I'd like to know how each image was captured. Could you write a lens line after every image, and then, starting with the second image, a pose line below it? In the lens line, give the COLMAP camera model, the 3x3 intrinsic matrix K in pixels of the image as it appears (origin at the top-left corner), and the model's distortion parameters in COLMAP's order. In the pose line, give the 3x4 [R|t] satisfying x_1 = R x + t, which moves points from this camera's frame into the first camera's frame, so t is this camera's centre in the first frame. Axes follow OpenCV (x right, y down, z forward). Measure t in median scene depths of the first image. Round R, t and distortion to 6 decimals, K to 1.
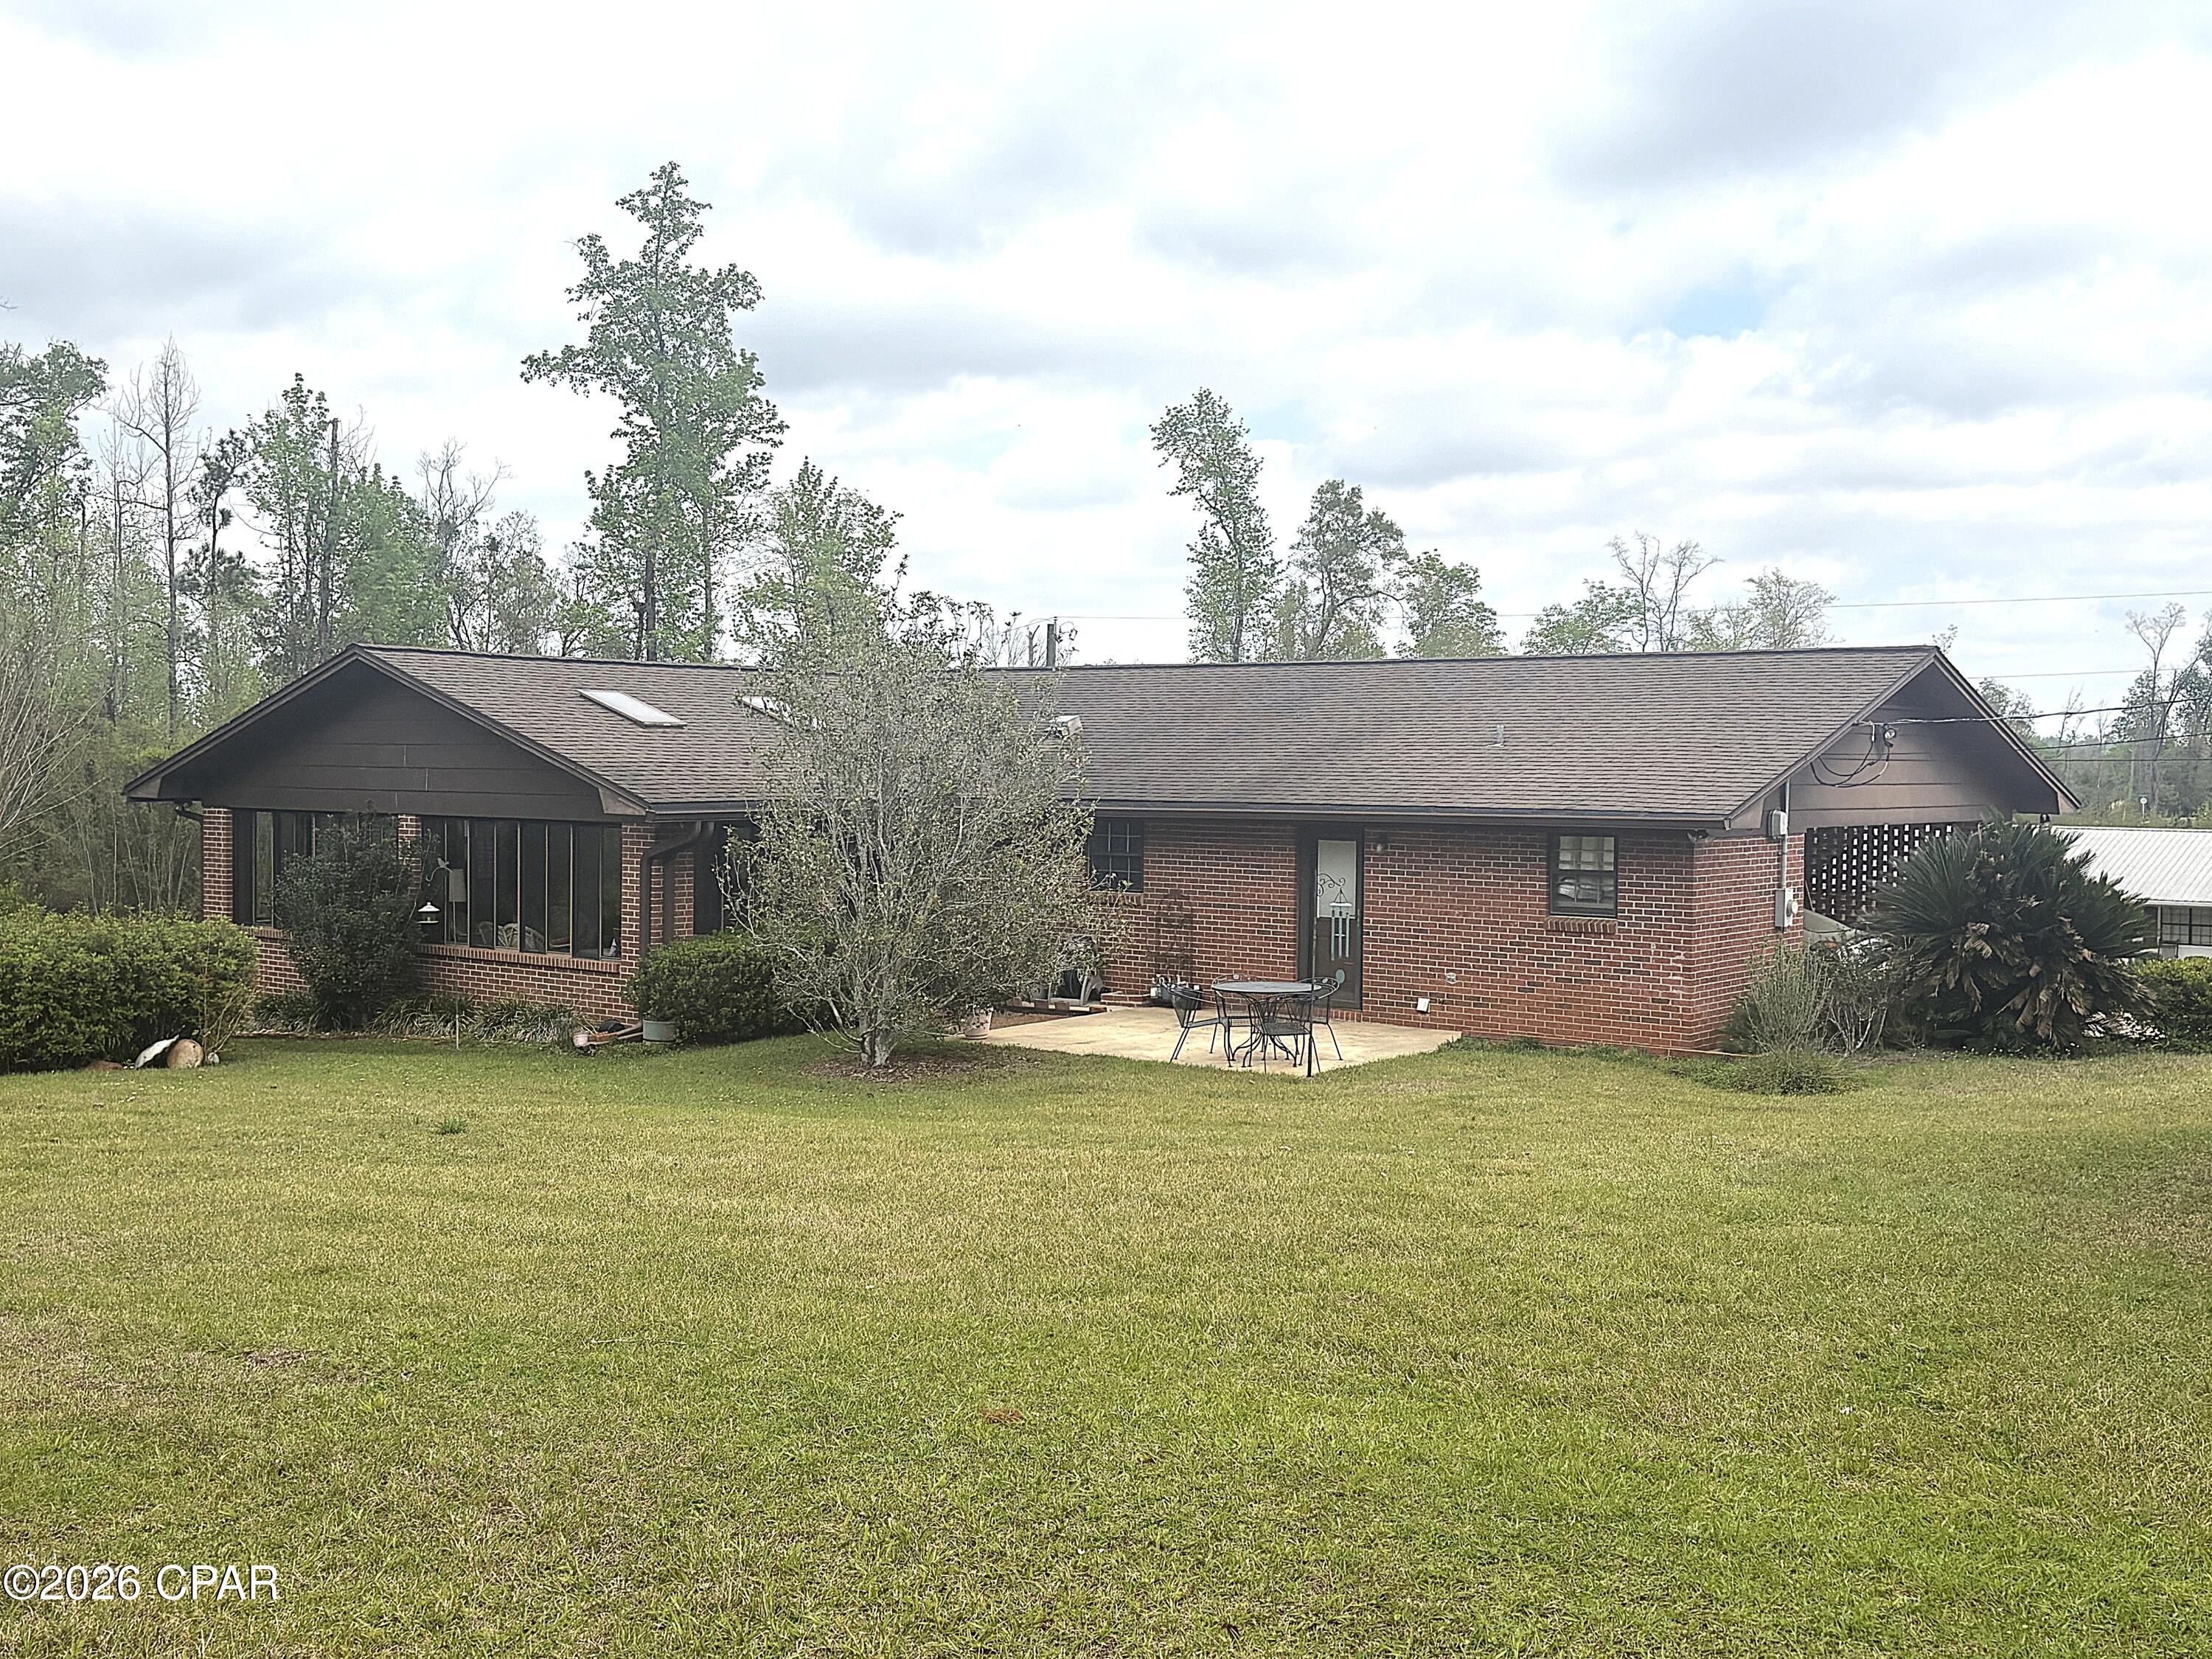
lens RADIAL K [[2335.8, 0, 1107.2], [0, 2335.8, 848.3], [0, 0, 1]] dist [0.036679, 0.000000]
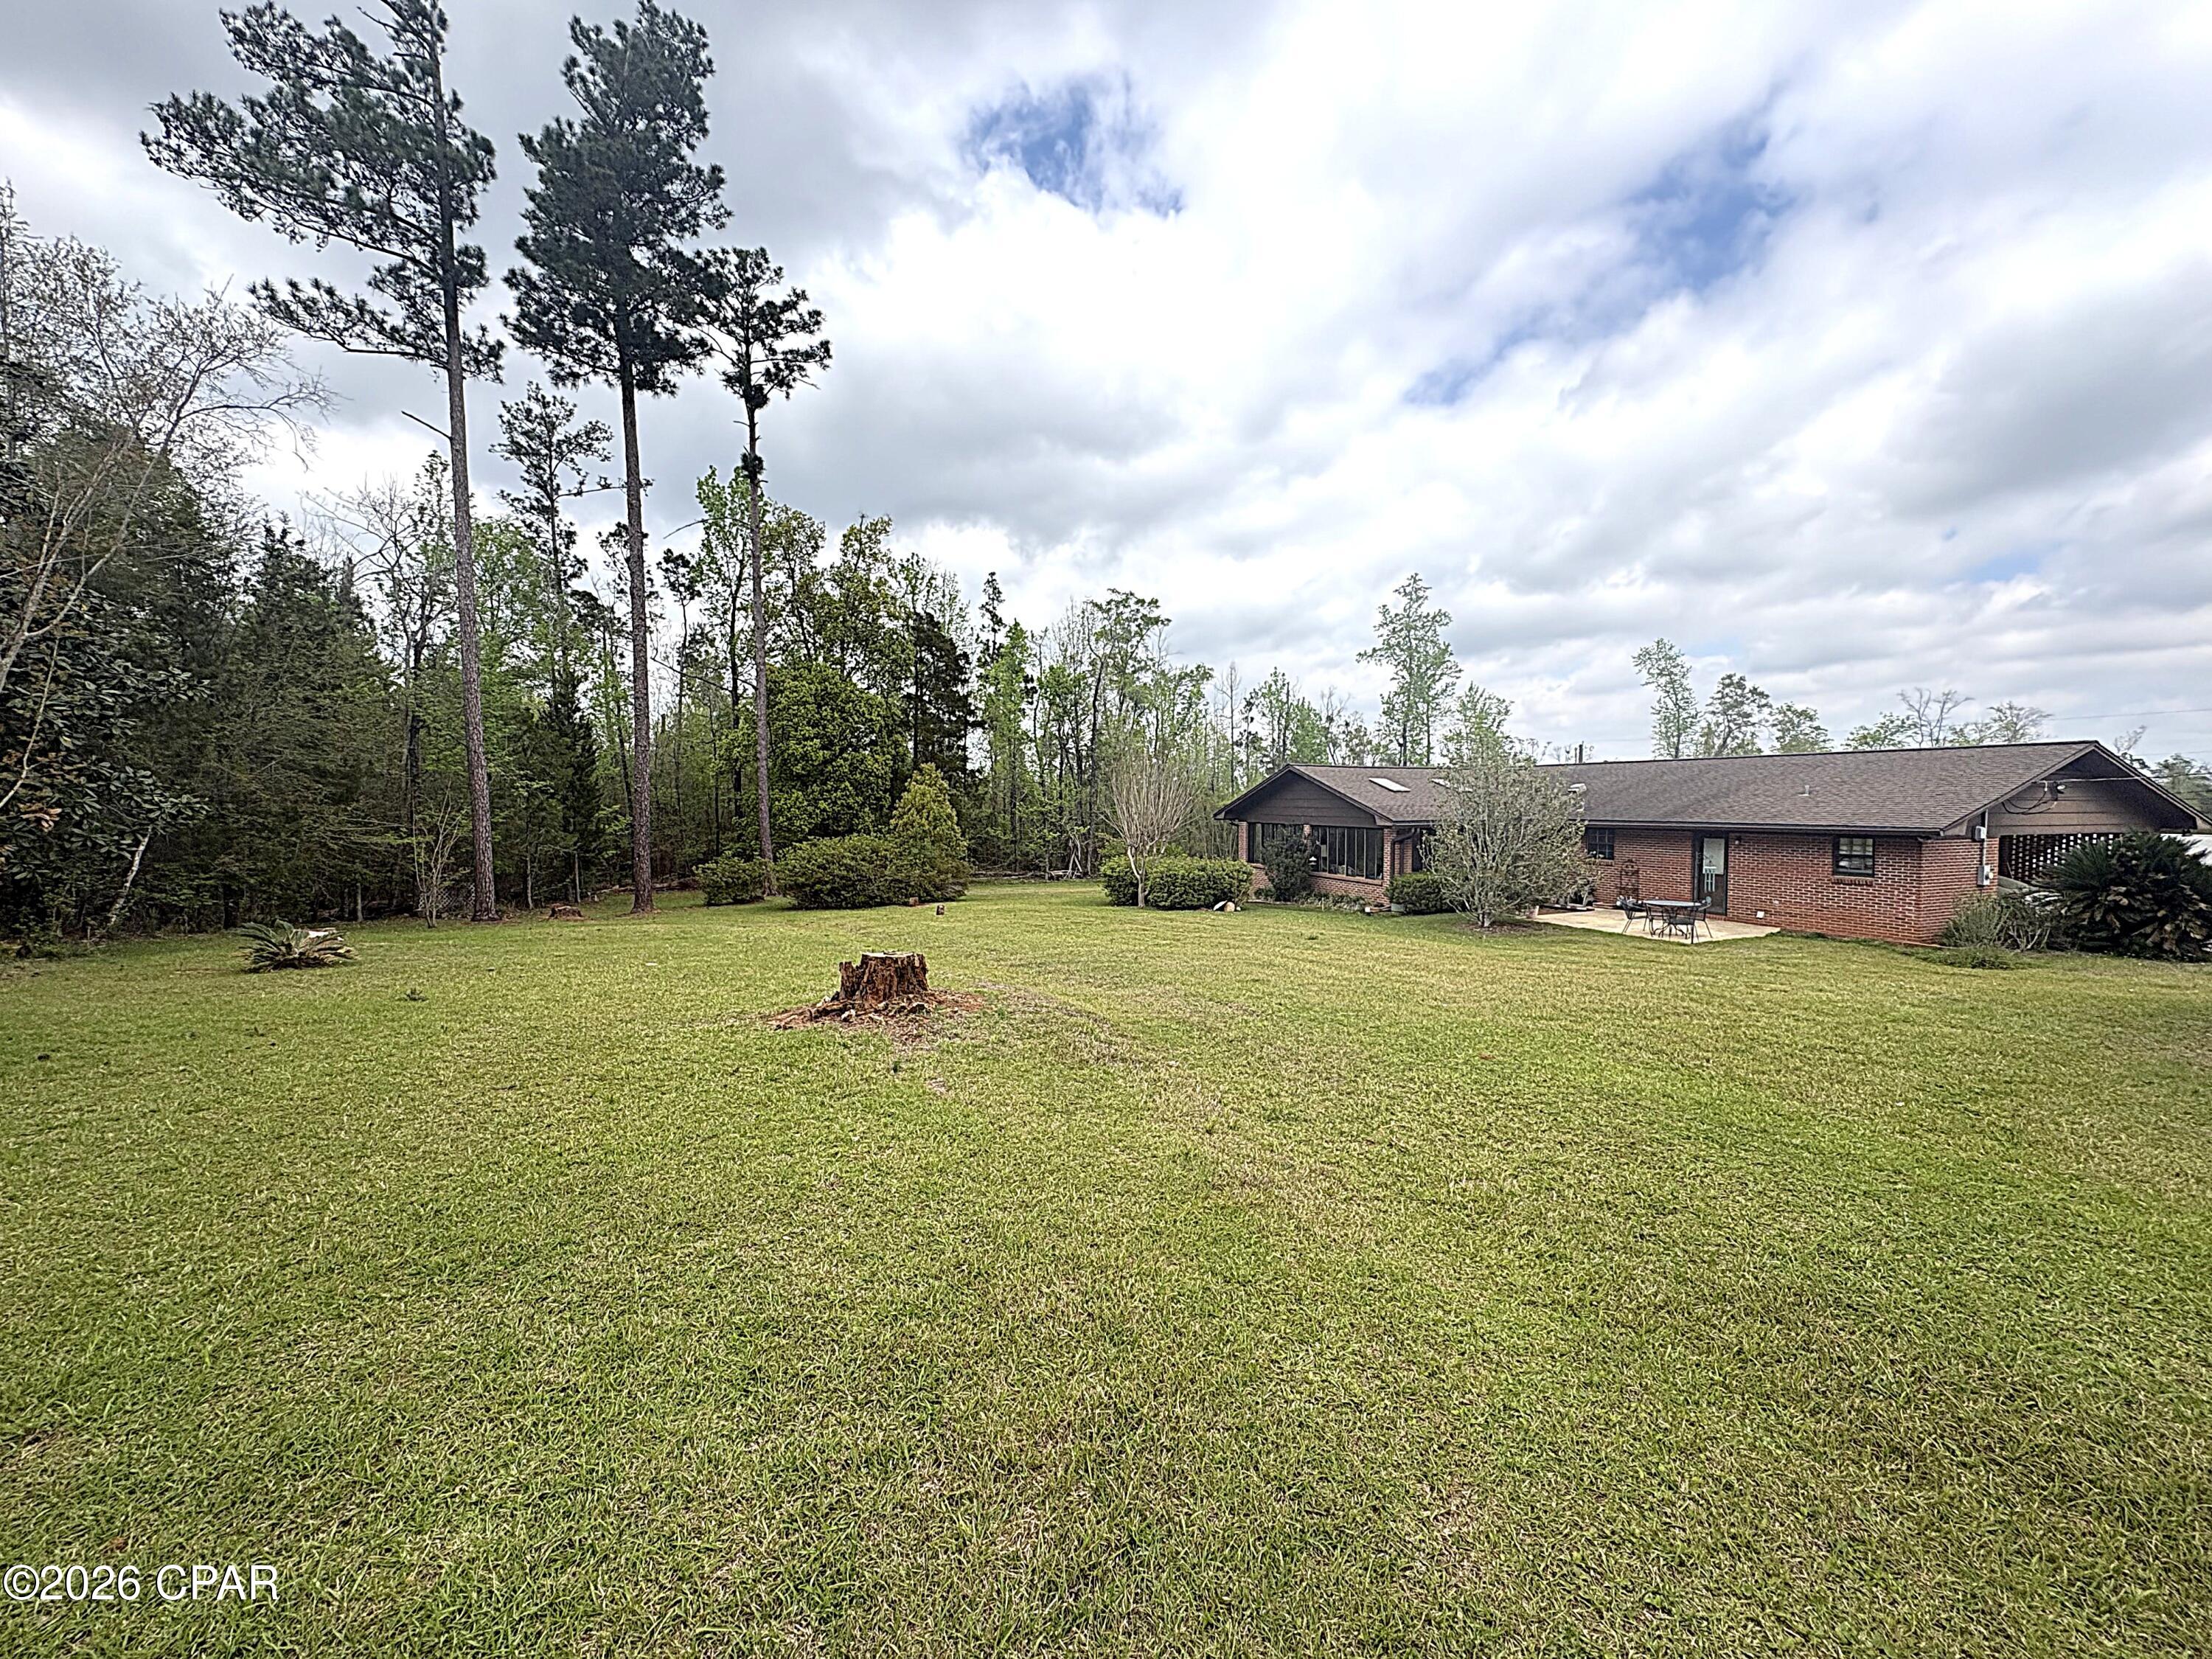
lens RADIAL K [[881.7, 0, 1104.3], [0, 881.7, 826.8], [0, 0, 1]] dist [-0.000042, 0.000159]
pose [[0.864362, 0.005987, -0.502835, 0.016555], [-0.012017, 0.999889, -0.008752, -0.000243], [0.502727, 0.013607, 0.864338, -0.015182]]
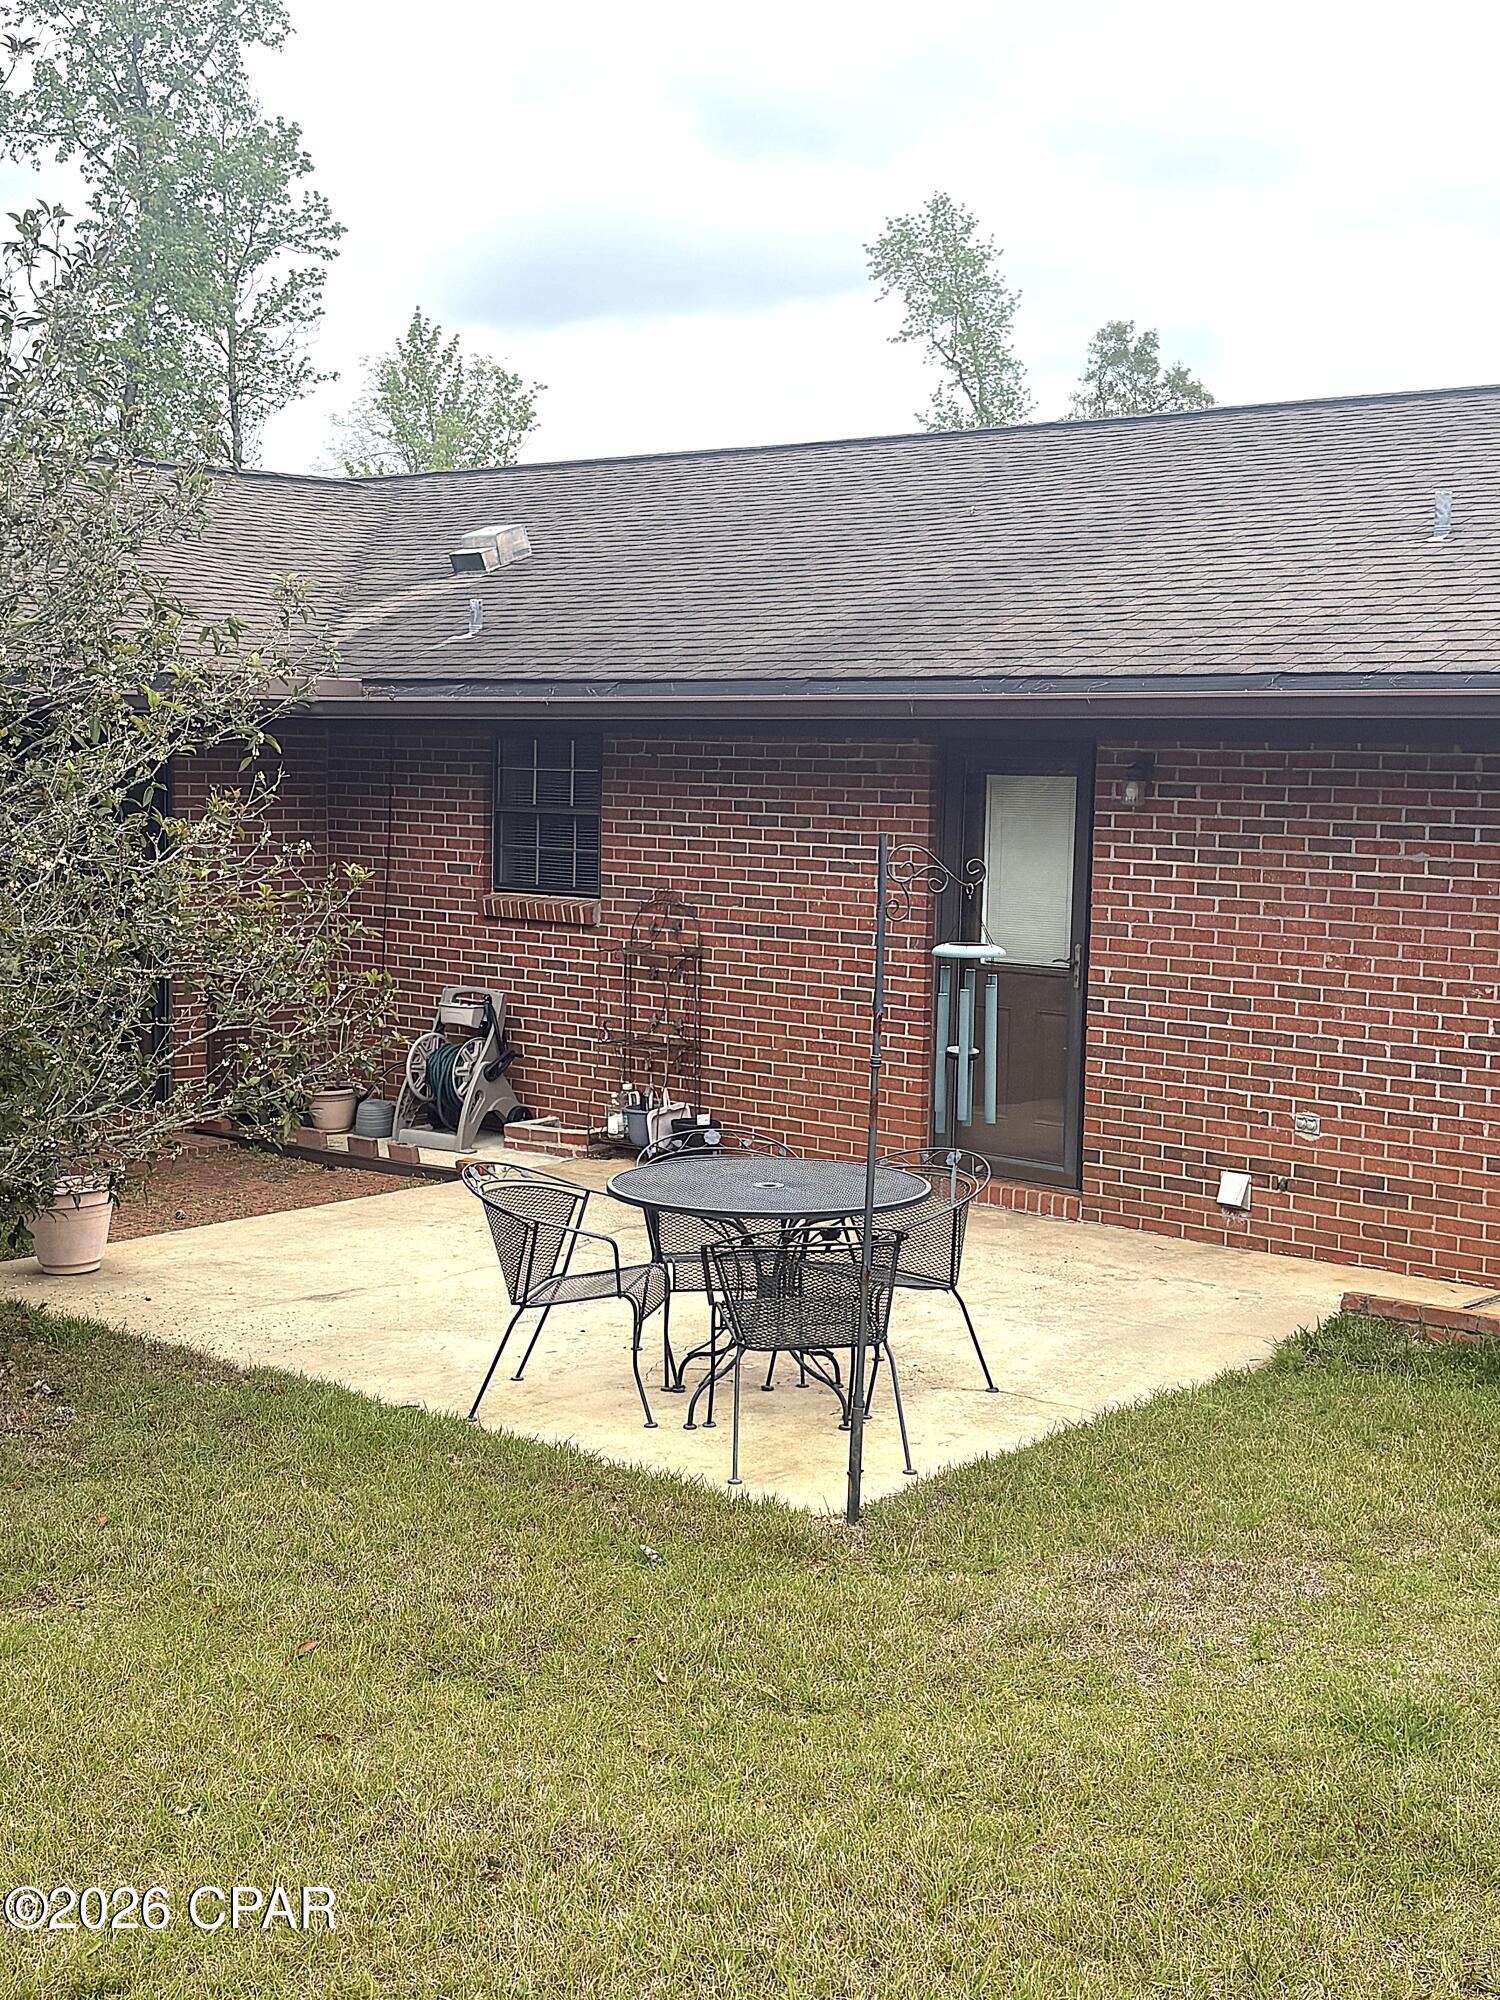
lens RADIAL K [[2588.5, 0, 743.2], [0, 2588.5, 1000.7], [0, 0, 1]] dist [-0.009291, 0.000000]
pose [[0.998598, 0.015550, -0.050593, 0.063455], [-0.012406, 0.998006, 0.061881, 0.007492], [0.051454, -0.061167, 0.996800, 0.482082]]
